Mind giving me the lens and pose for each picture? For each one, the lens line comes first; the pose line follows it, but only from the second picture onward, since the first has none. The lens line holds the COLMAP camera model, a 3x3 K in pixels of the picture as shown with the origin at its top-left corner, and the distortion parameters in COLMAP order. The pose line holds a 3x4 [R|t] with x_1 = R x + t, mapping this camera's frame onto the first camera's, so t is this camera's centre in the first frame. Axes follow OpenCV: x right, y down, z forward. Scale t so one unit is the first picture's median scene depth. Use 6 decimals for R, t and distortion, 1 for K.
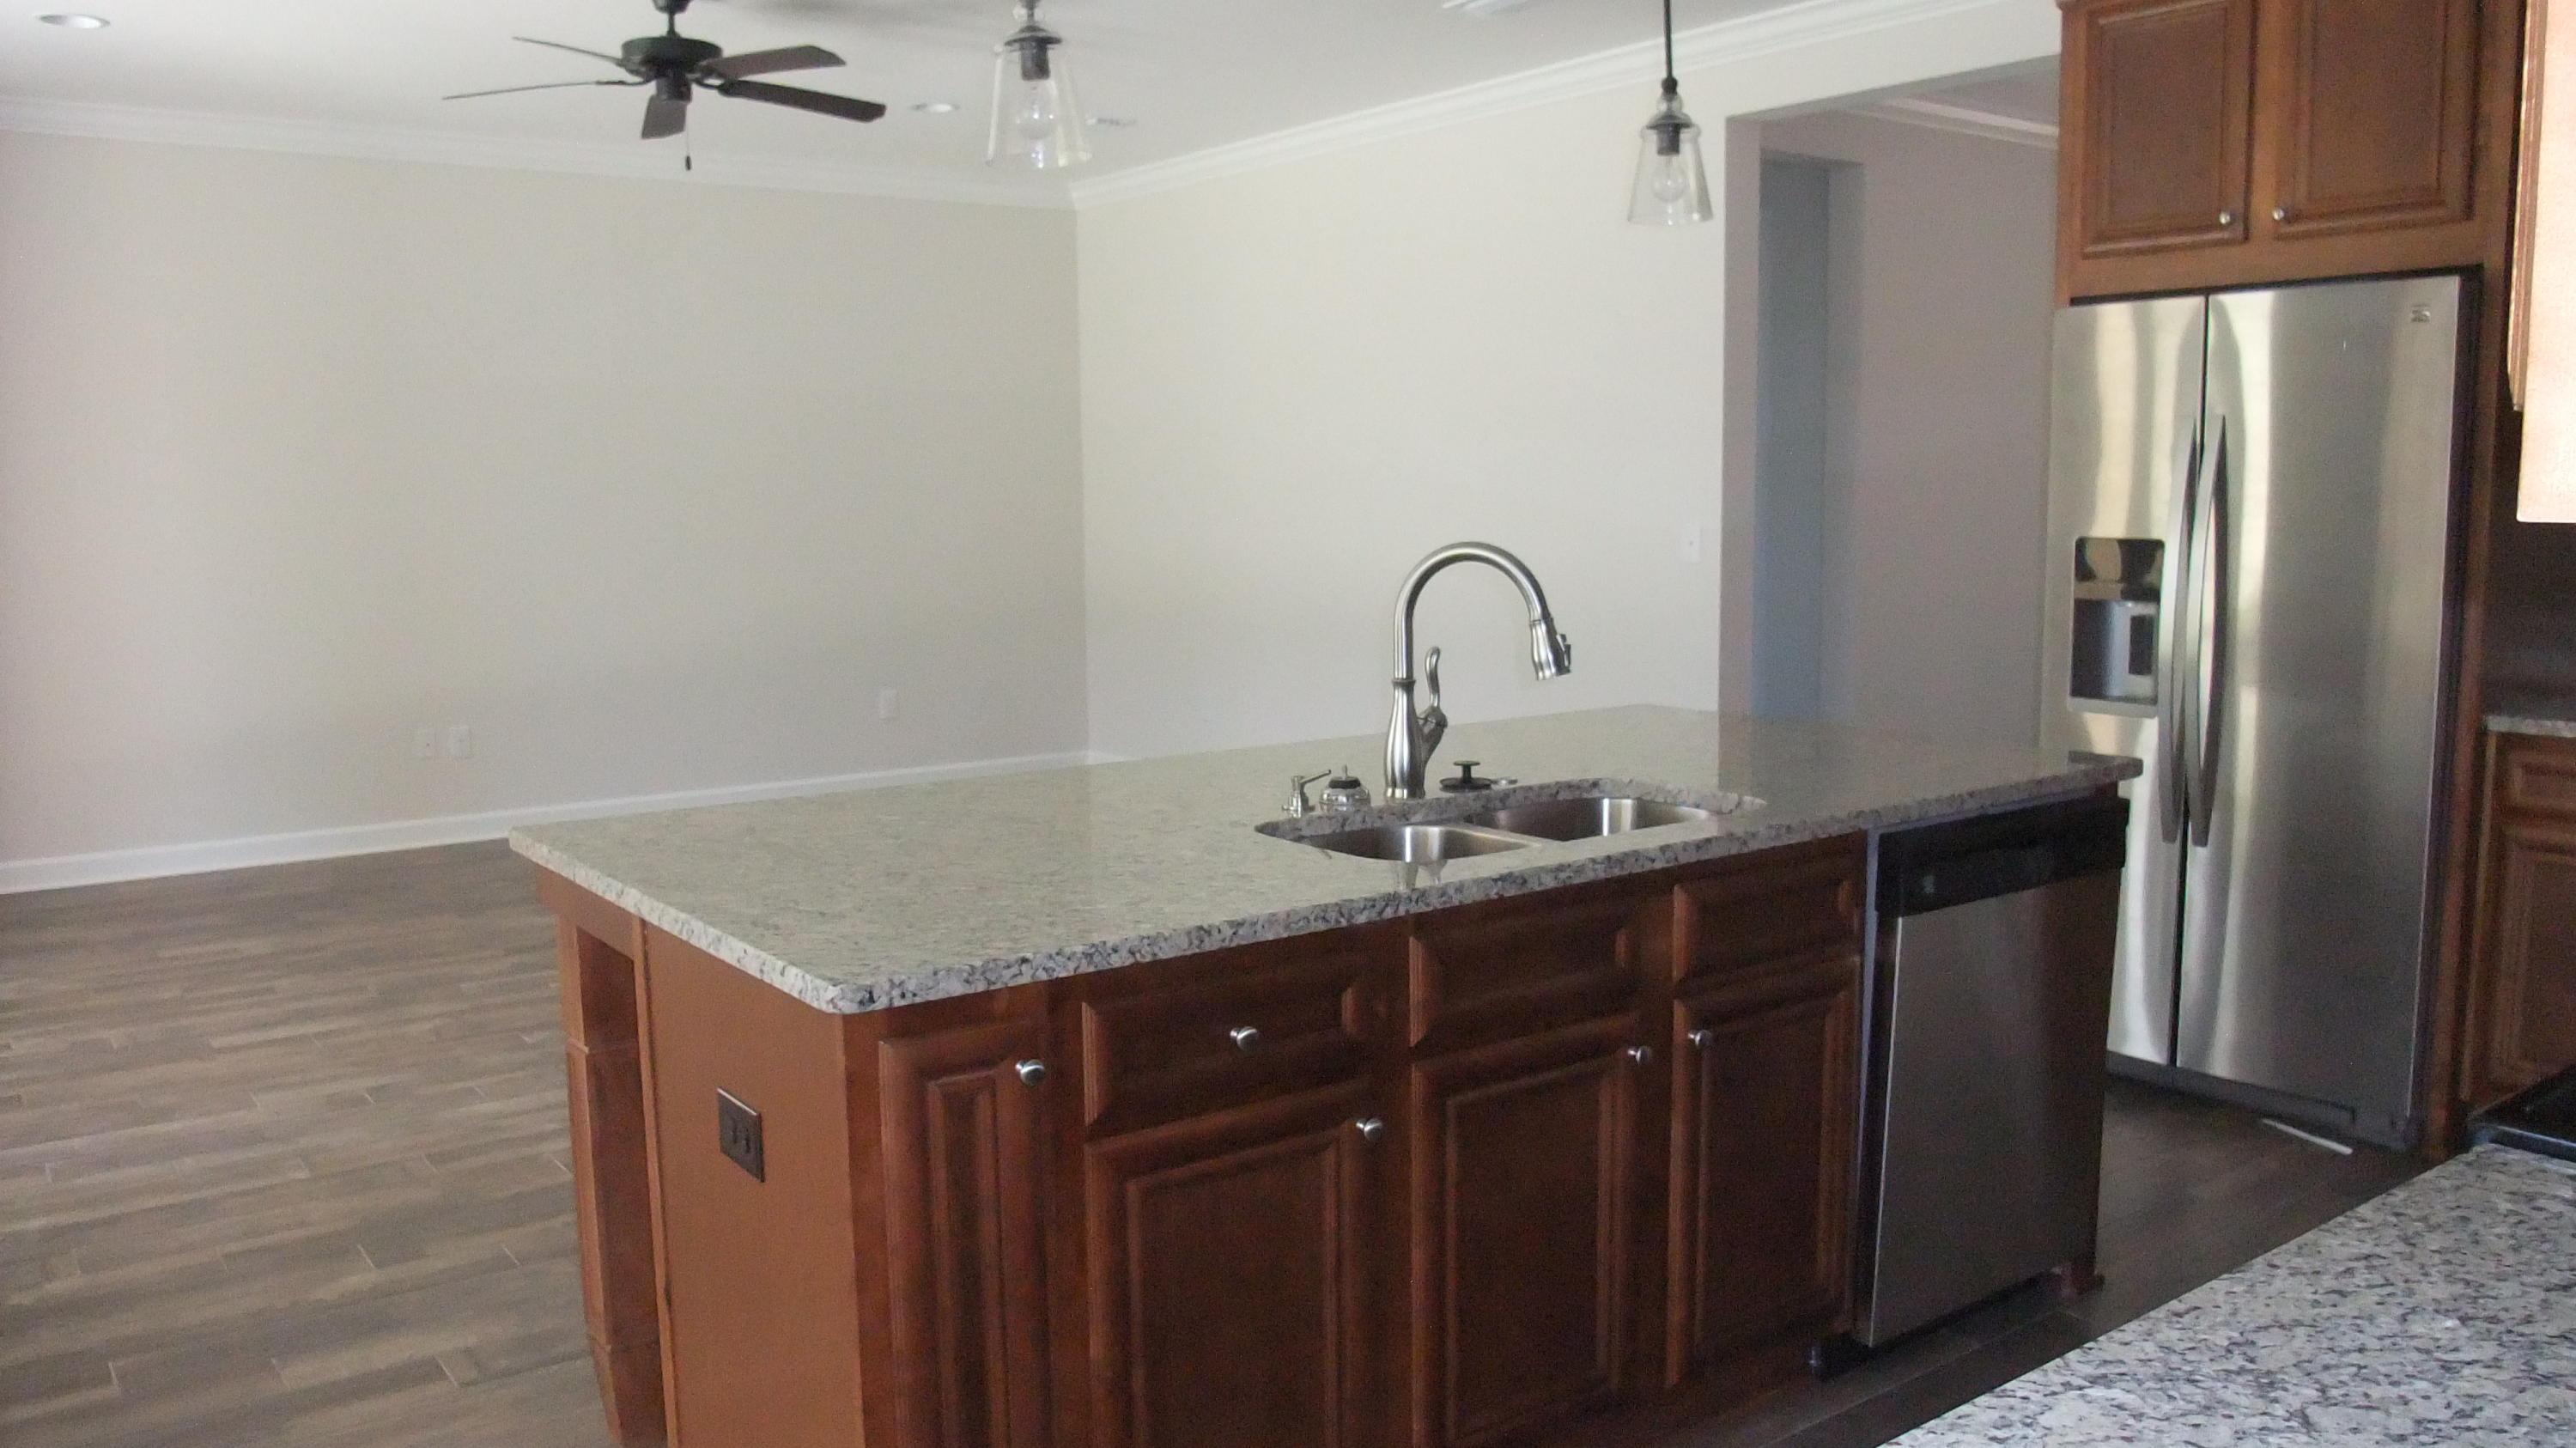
lens RADIAL K [[1961.6, 0, 1286.7], [0, 1961.6, 775.5], [0, 0, 1]] dist [-0.087506, 0.050744]
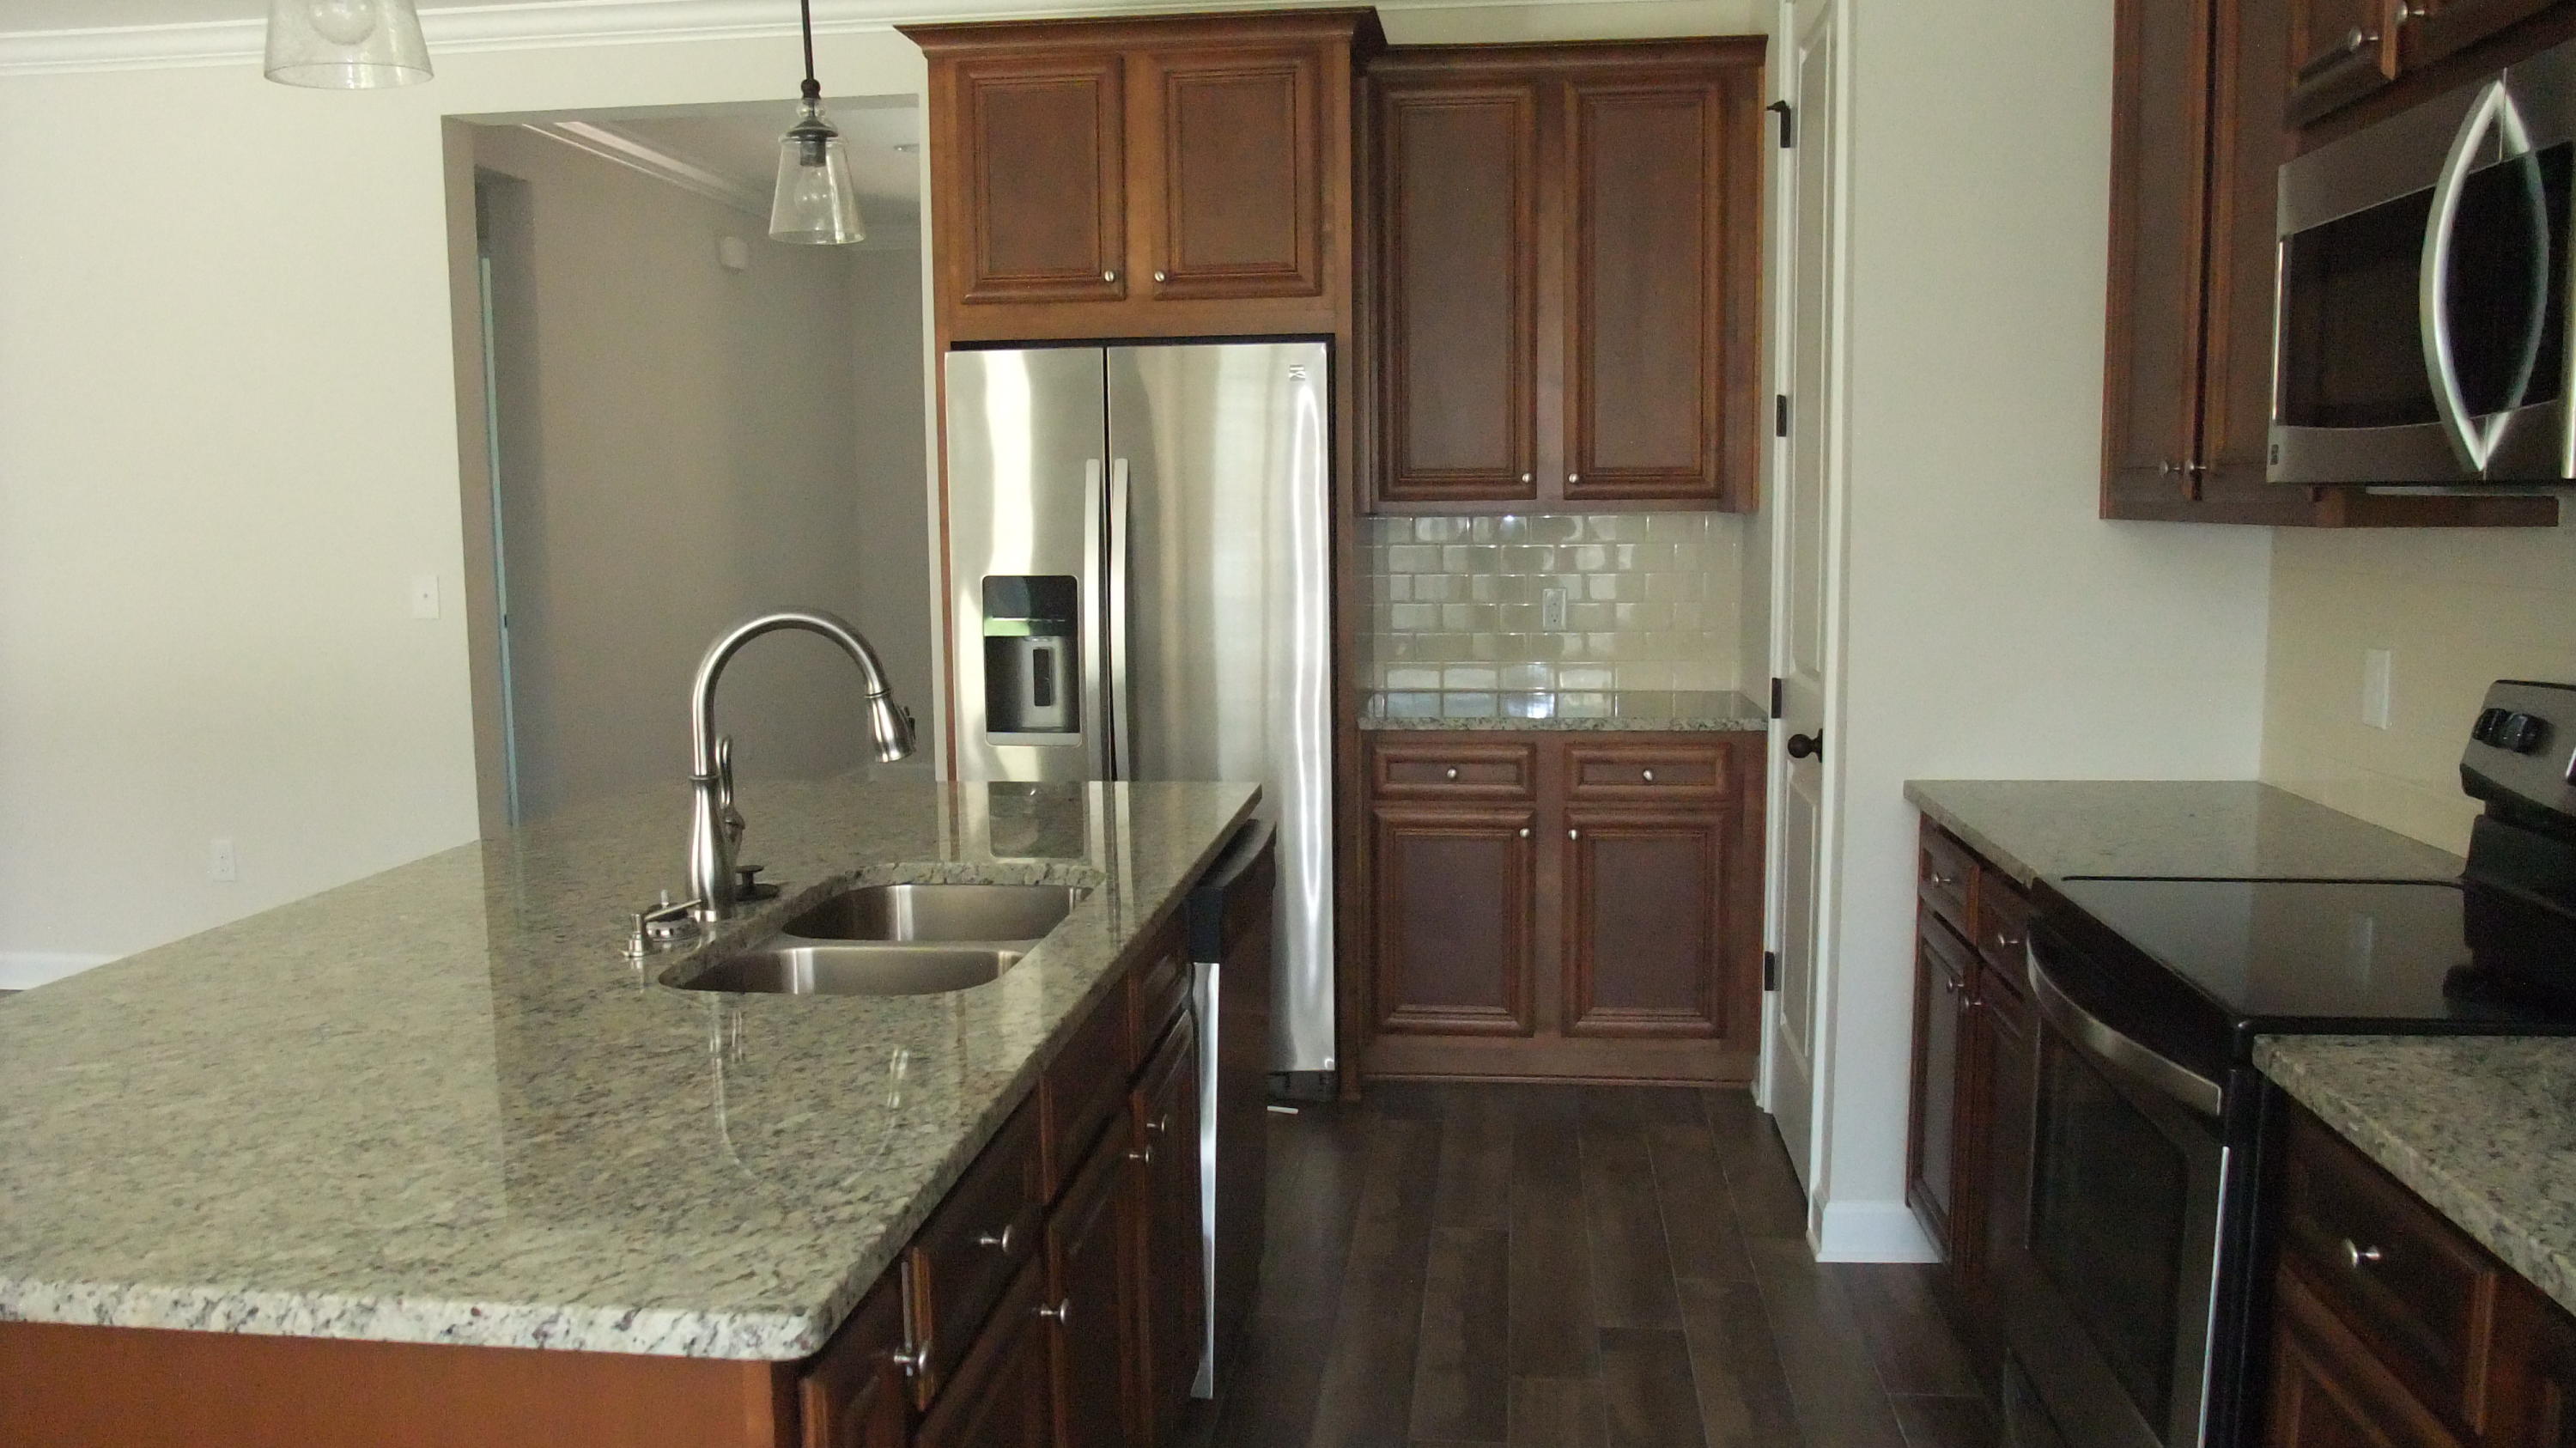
lens RADIAL K [[1961.6, 0, 1286.7], [0, 1961.6, 775.5], [0, 0, 1]] dist [-0.087506, 0.050744]
pose [[0.676262, -0.096533, 0.730309, -0.338014], [0.109782, 0.993513, 0.029667, -0.042861], [-0.728435, 0.060112, 0.682472, 0.249983]]
